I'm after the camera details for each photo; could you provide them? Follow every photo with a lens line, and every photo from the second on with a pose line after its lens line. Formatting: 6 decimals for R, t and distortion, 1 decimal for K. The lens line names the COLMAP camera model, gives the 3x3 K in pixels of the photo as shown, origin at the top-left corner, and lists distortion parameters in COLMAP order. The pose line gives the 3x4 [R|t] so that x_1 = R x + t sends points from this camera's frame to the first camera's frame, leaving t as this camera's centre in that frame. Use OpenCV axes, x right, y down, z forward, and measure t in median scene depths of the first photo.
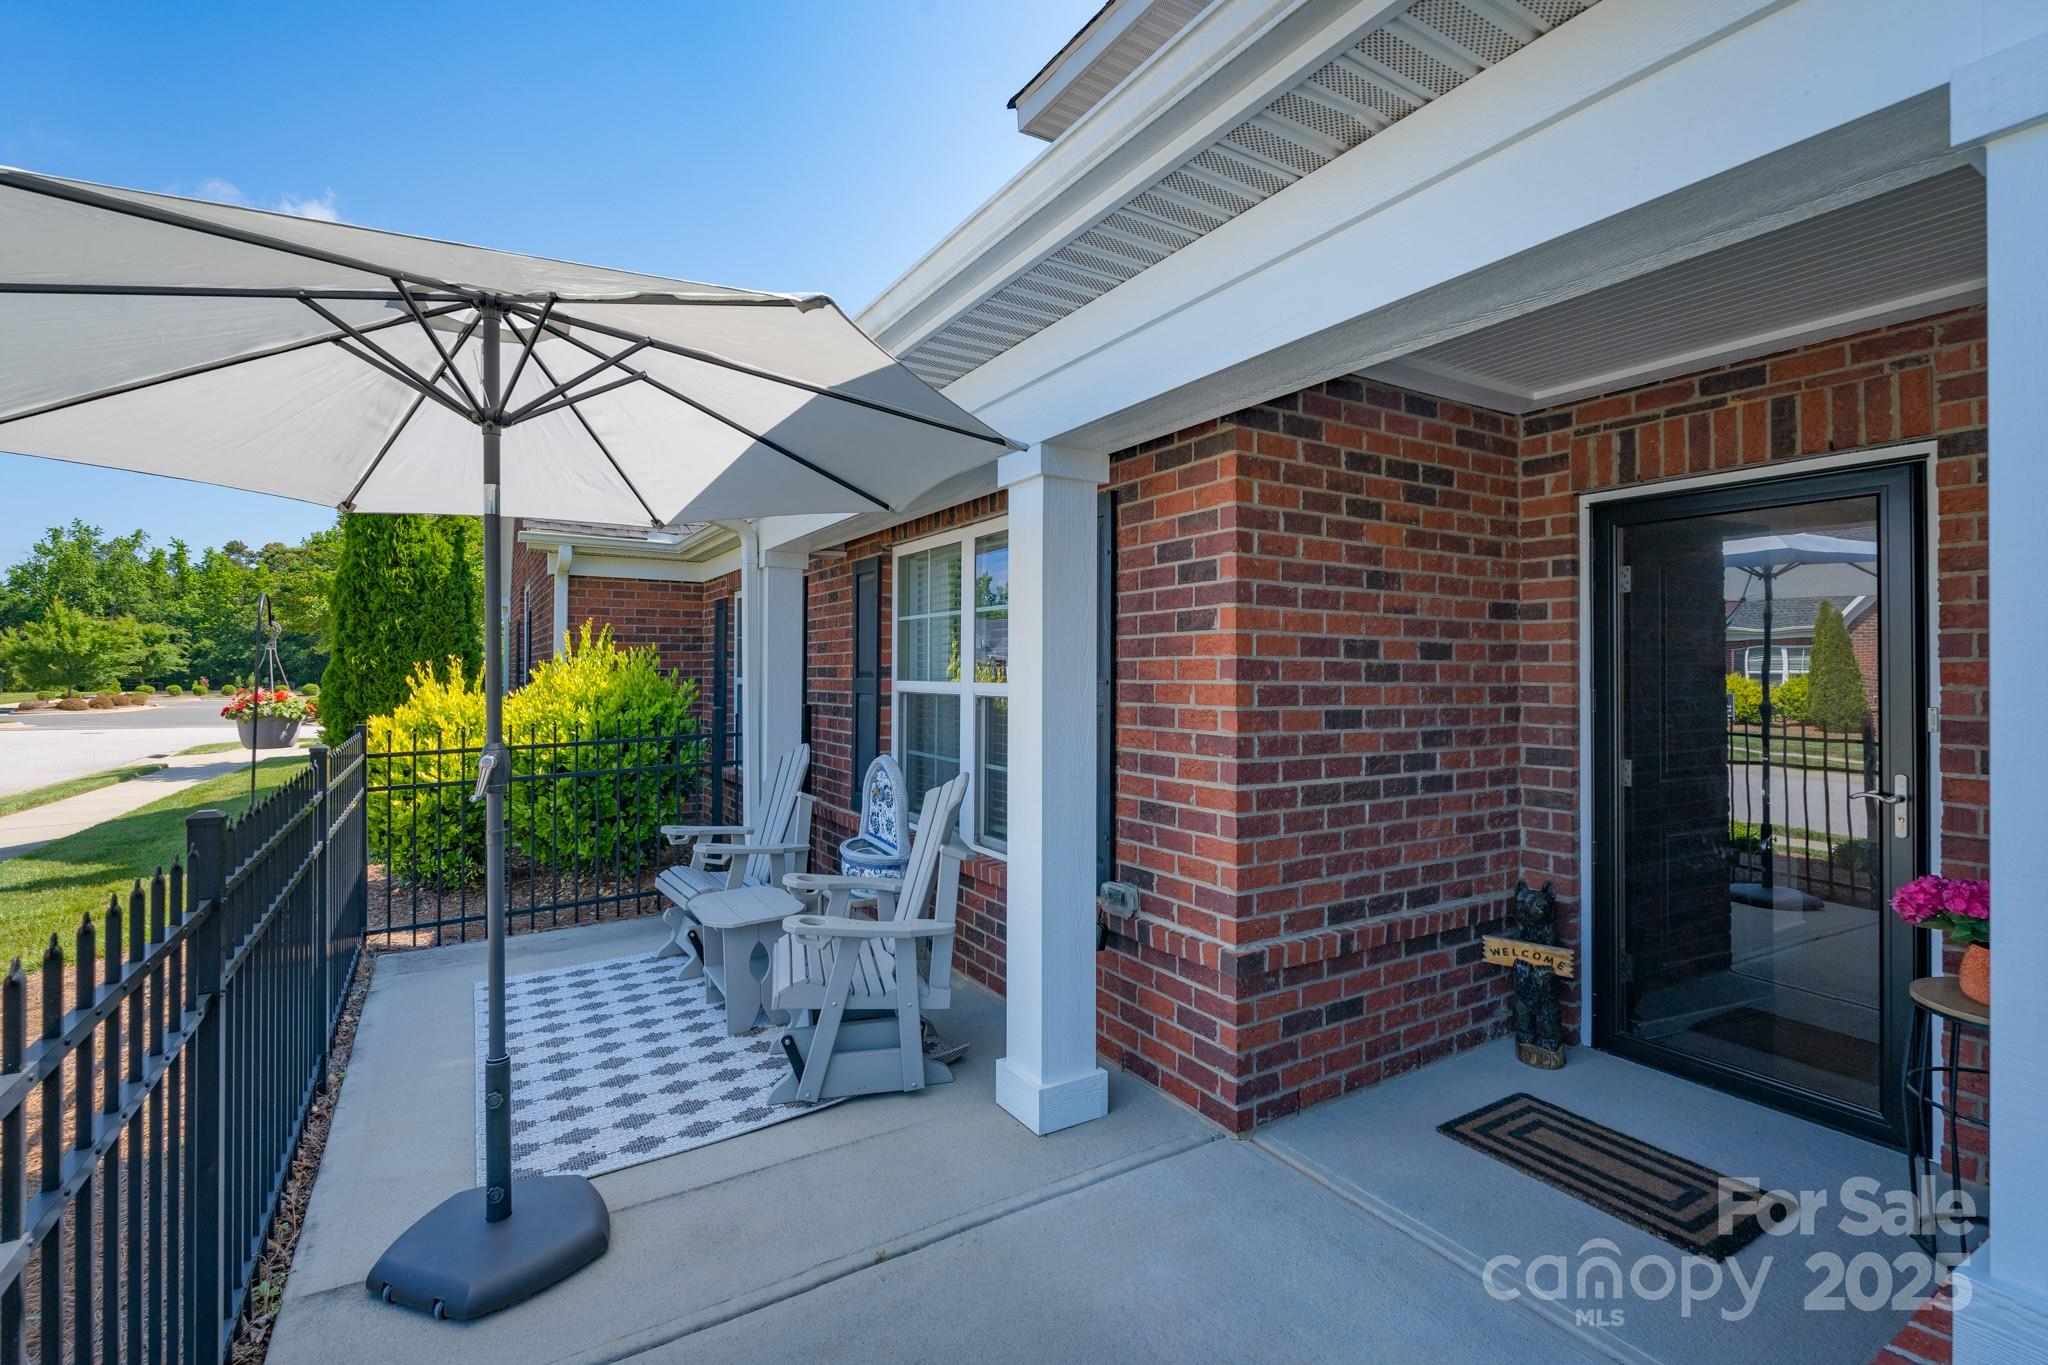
lens RADIAL K [[917.7, 0, 1016.1], [0, 917.7, 664.7], [0, 0, 1]] dist [-0.001357, -0.000172]
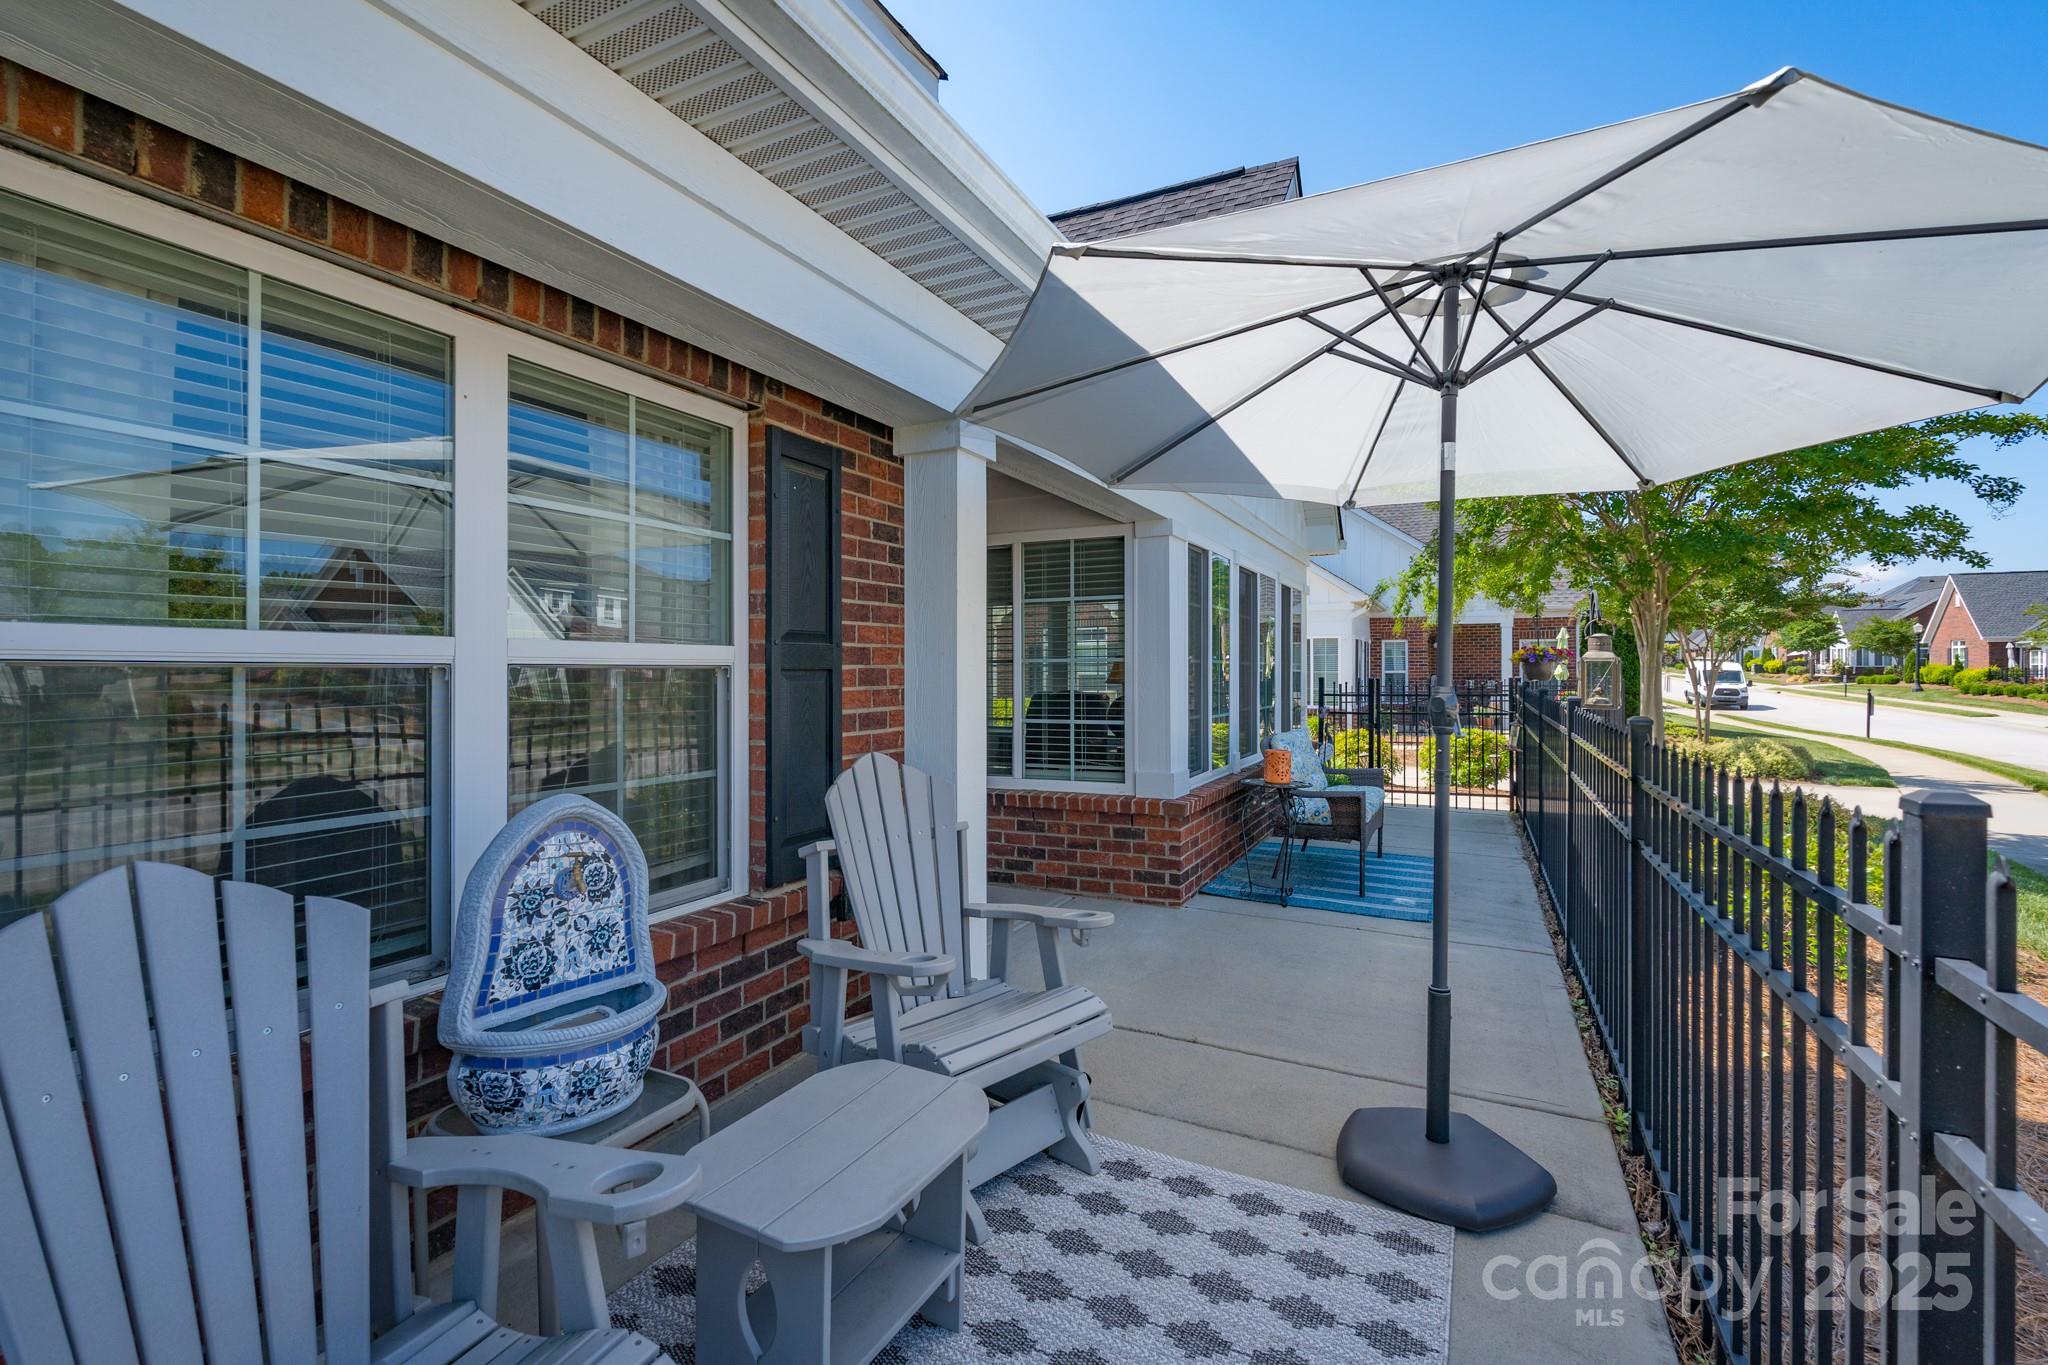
lens RADIAL K [[917.7, 0, 1016.1], [0, 917.7, 664.7], [0, 0, 1]] dist [-0.001357, -0.000172]
pose [[-0.526972, 0.001231, 0.849881, -0.881607], [-0.008780, 0.999938, -0.006892, 0.048413], [-0.849837, -0.011094, -0.526929, 1.444404]]
